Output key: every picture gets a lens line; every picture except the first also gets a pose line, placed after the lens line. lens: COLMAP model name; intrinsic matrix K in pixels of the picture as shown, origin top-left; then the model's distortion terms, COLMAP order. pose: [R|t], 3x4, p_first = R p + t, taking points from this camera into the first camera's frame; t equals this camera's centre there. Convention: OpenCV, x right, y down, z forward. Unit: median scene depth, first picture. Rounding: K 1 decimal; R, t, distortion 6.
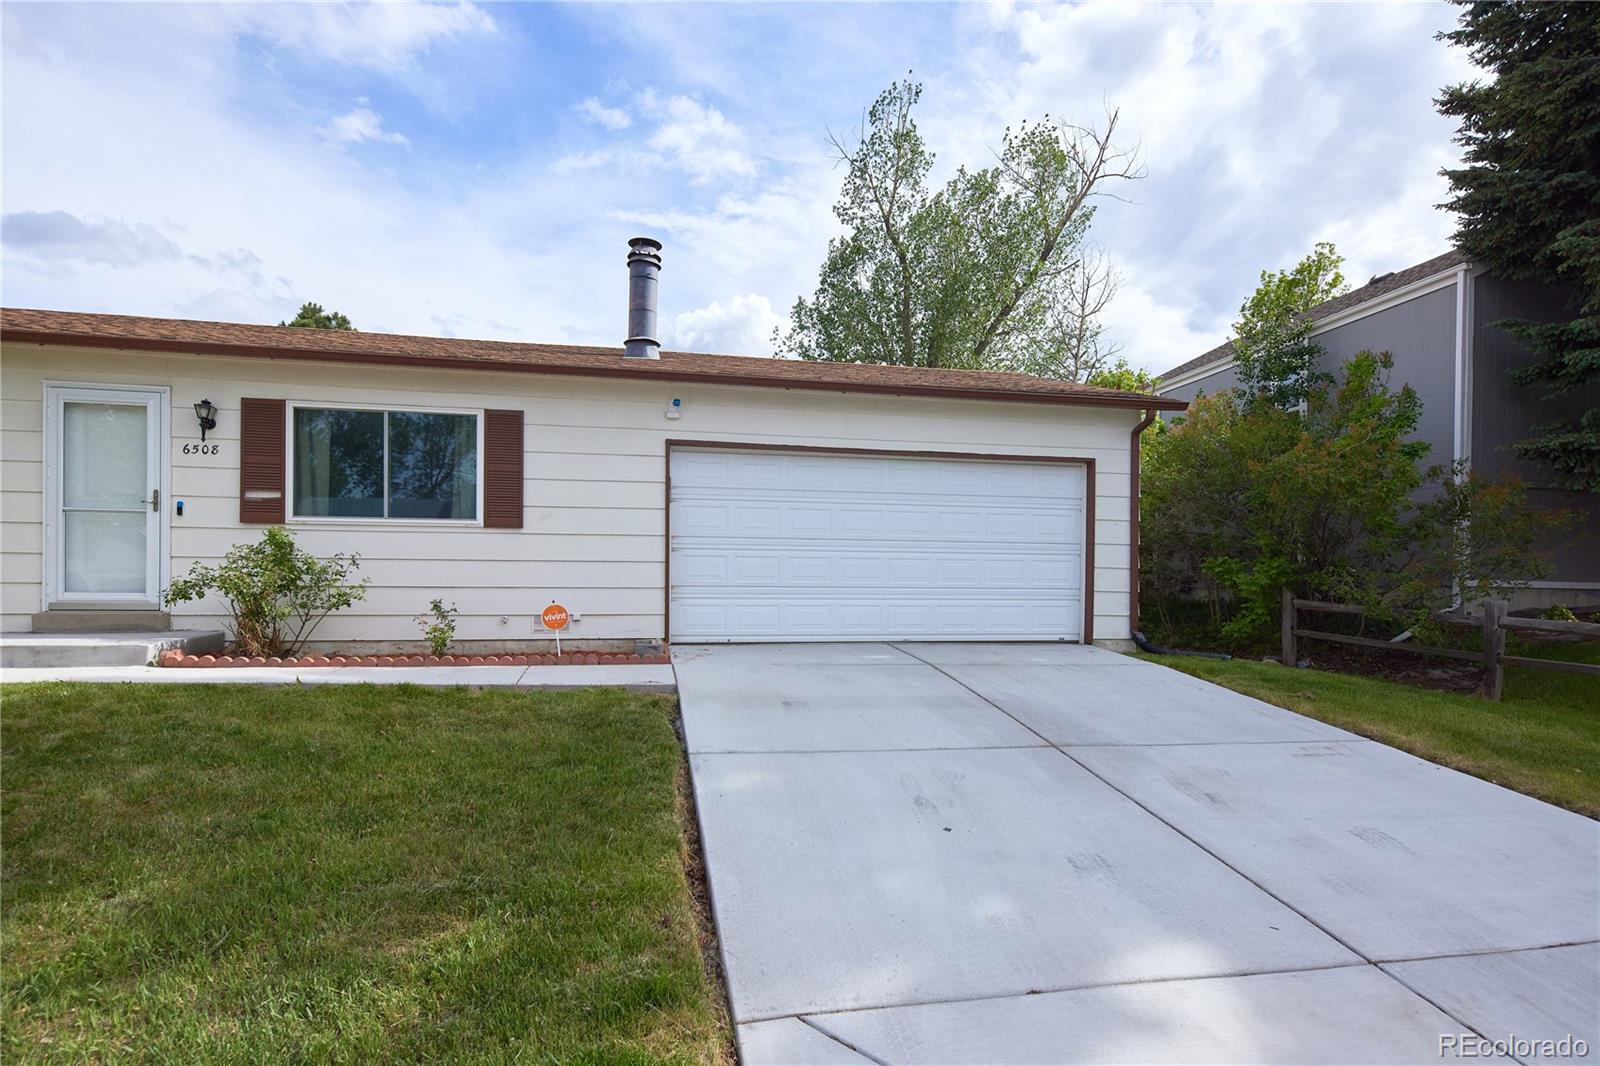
lens RADIAL K [[860.6, 0, 795.9], [0, 860.6, 592.4], [0, 0, 1]] dist [-0.000350, 0.011652]
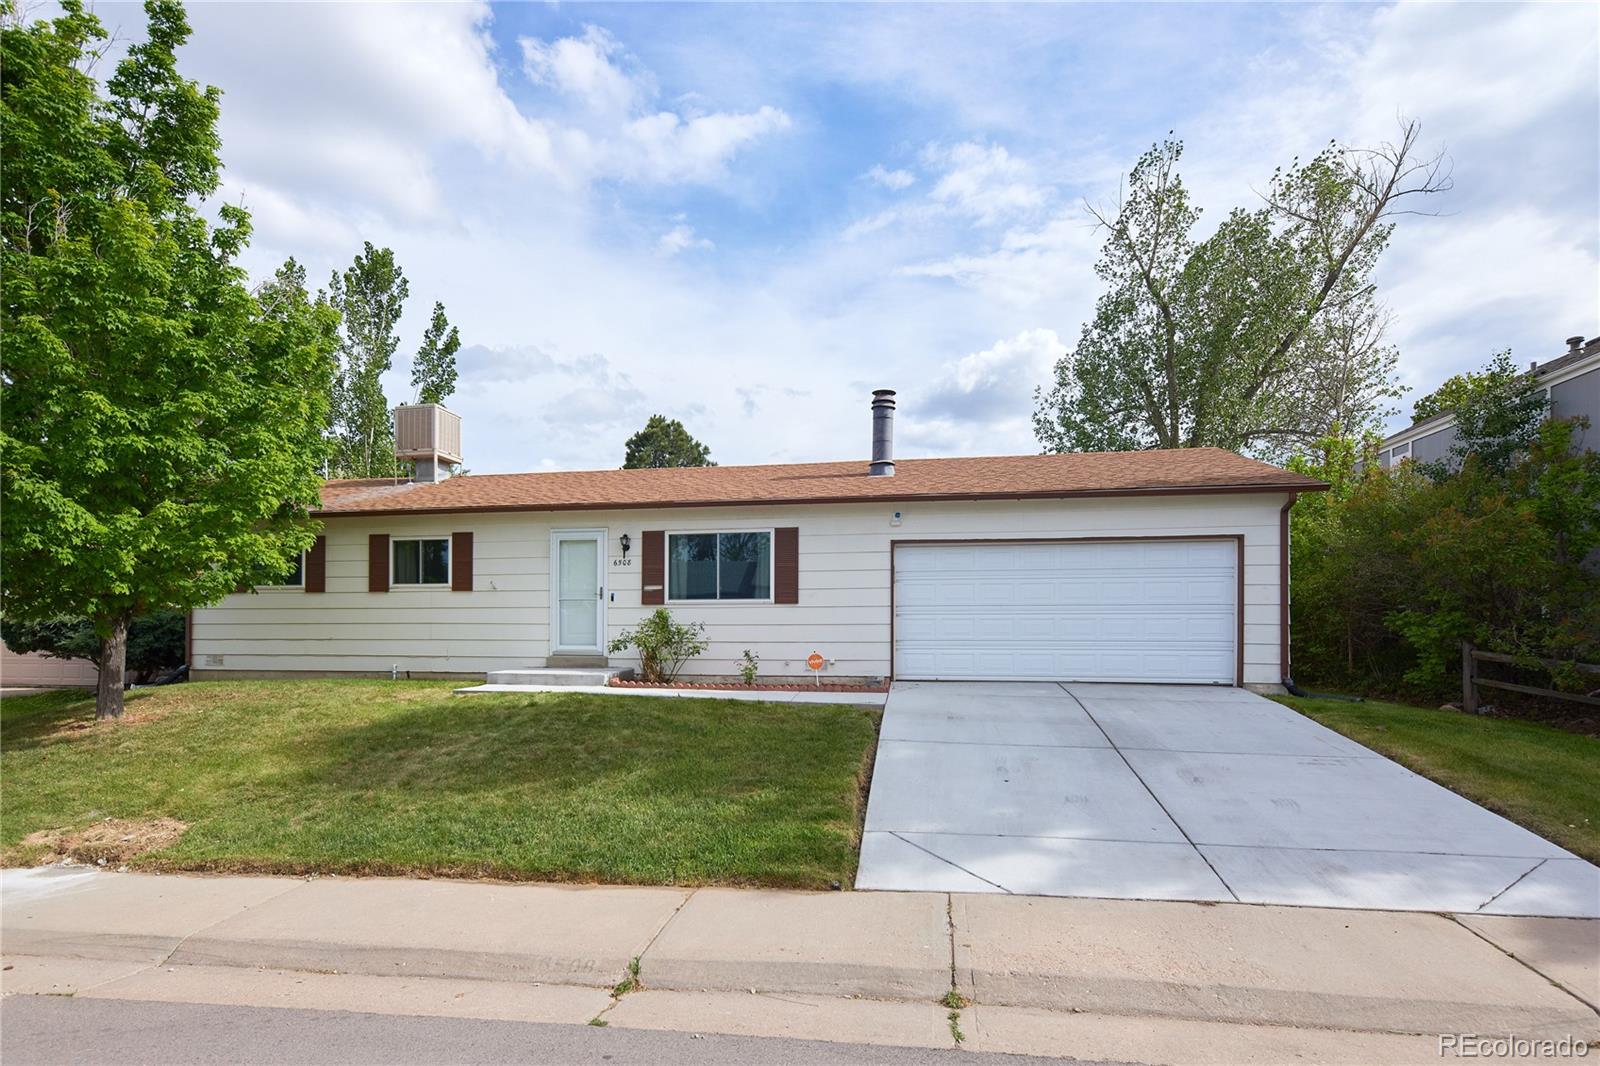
lens RADIAL K [[1295.9, 0, 800.0], [0, 1295.9, 533.0], [0, 0, 1]] dist [0.006725, 0.009987]
pose [[0.942788, -0.023010, -0.332597, 0.365216], [0.001156, 0.997835, -0.065755, -0.037436], [0.333390, 0.061608, 0.940774, -0.942311]]
